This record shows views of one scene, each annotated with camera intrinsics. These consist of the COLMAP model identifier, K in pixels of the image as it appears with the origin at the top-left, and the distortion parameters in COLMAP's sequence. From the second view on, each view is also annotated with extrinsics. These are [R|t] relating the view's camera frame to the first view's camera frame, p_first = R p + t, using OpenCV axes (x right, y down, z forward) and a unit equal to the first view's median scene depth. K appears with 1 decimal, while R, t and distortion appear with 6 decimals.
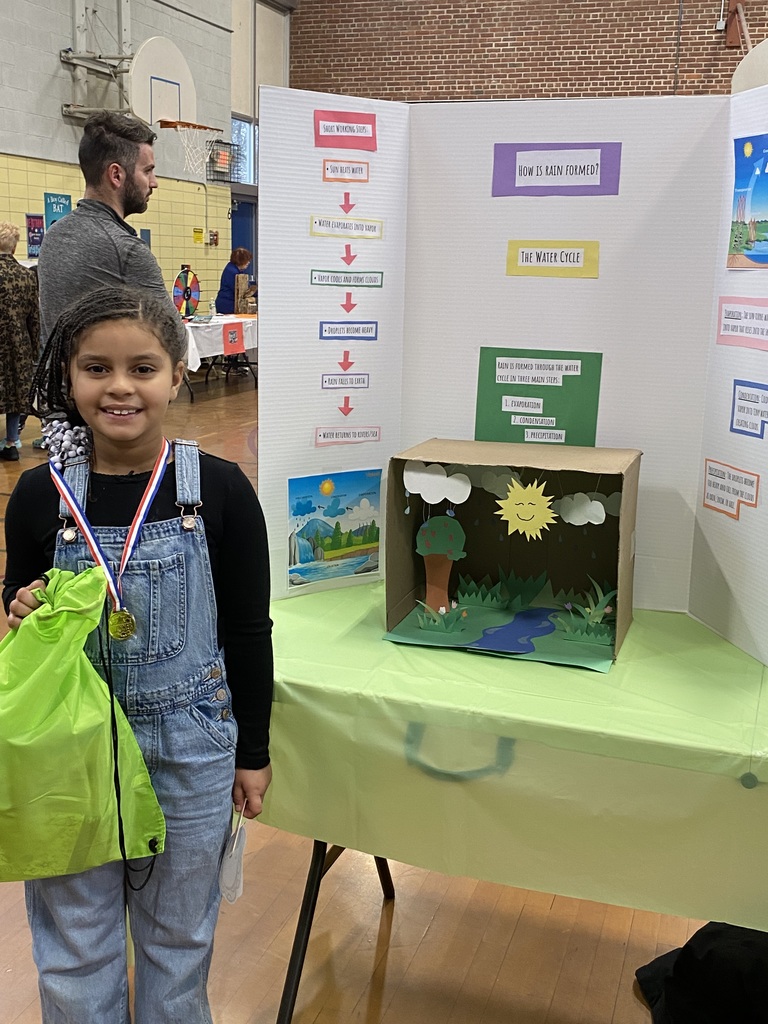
lens RADIAL K [[1169.9, 0, 384.2], [0, 1169.9, 504.1], [0, 0, 1]] dist [0.024961, 0.000000]
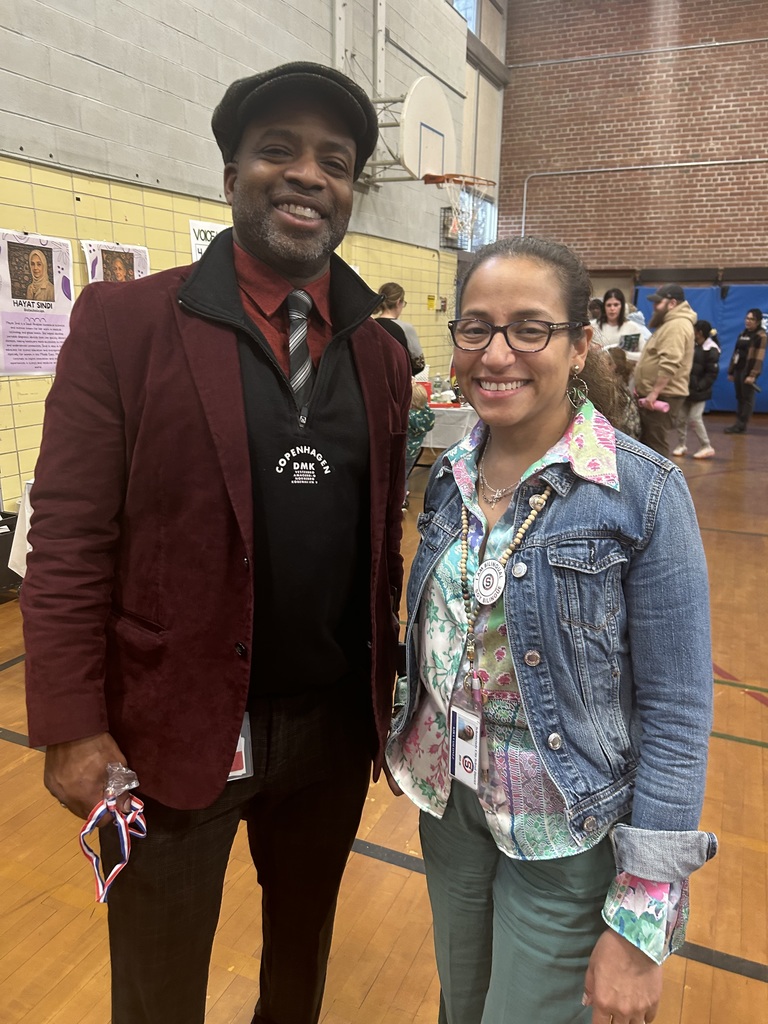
lens RADIAL K [[763.4, 0, 389.4], [0, 763.4, 521.6], [0, 0, 1]] dist [0.004911, -0.011471]
pose [[0.996175, 0.007424, -0.087068, -0.126070], [-0.002732, 0.998544, 0.053883, -0.069425], [0.087341, -0.053439, 0.994744, 0.303851]]
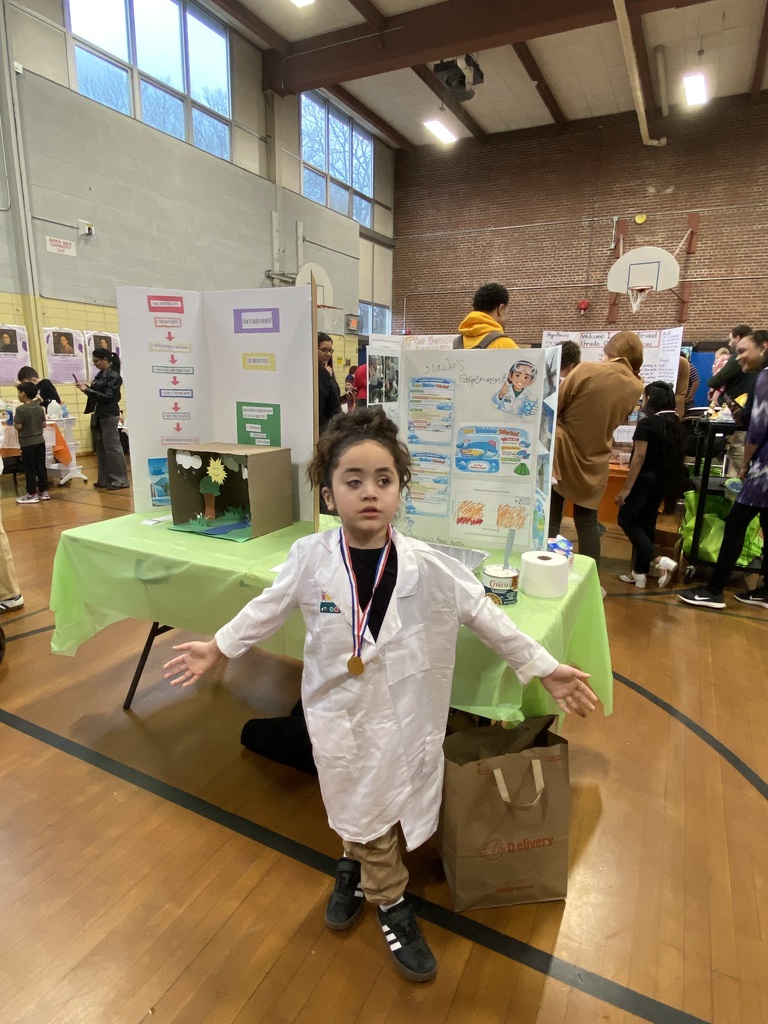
lens RADIAL K [[600.8, 0, 386.5], [0, 600.8, 505.3], [0, 0, 1]] dist [0.040486, -0.000048]
pose [[0.988805, 0.028586, -0.146451, 0.074634], [-0.027570, 0.999580, 0.008959, 0.006187], [0.146646, -0.004821, 0.989177, -0.012770]]
